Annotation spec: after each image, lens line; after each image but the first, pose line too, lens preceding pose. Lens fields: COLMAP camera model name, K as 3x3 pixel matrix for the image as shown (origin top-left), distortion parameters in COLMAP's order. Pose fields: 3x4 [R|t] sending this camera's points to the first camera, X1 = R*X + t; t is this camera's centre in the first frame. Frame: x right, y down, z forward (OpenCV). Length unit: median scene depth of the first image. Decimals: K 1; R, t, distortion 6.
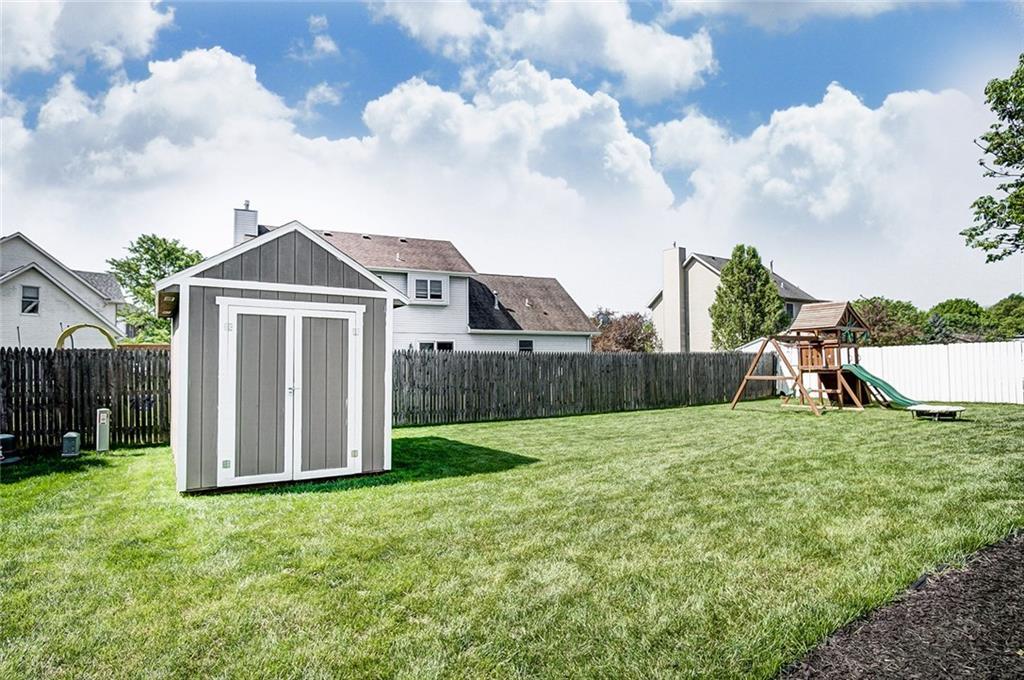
lens RADIAL K [[560.5, 0, 501.2], [0, 560.5, 362.5], [0, 0, 1]] dist [-0.020220, -0.000598]
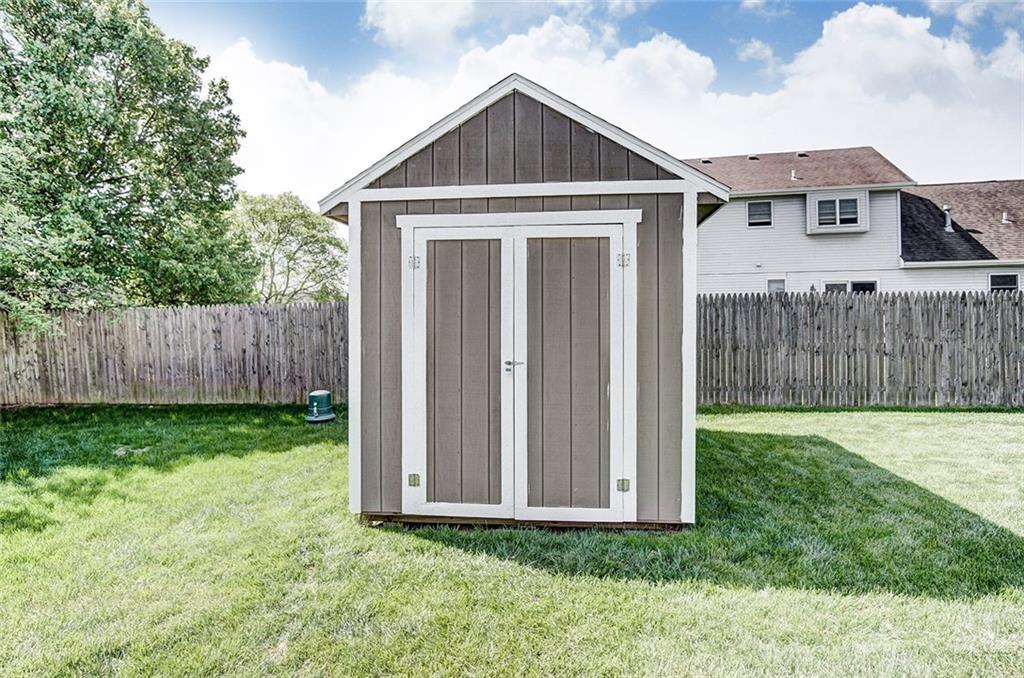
lens RADIAL K [[564.9, 0, 530.7], [0, 564.9, 312.1], [0, 0, 1]] dist [-0.018077, 0.000128]
pose [[0.794518, -0.006483, -0.607206, -0.000076], [0.009476, 0.999954, 0.001723, -0.003759], [0.607167, -0.007122, 0.794542, 0.289270]]
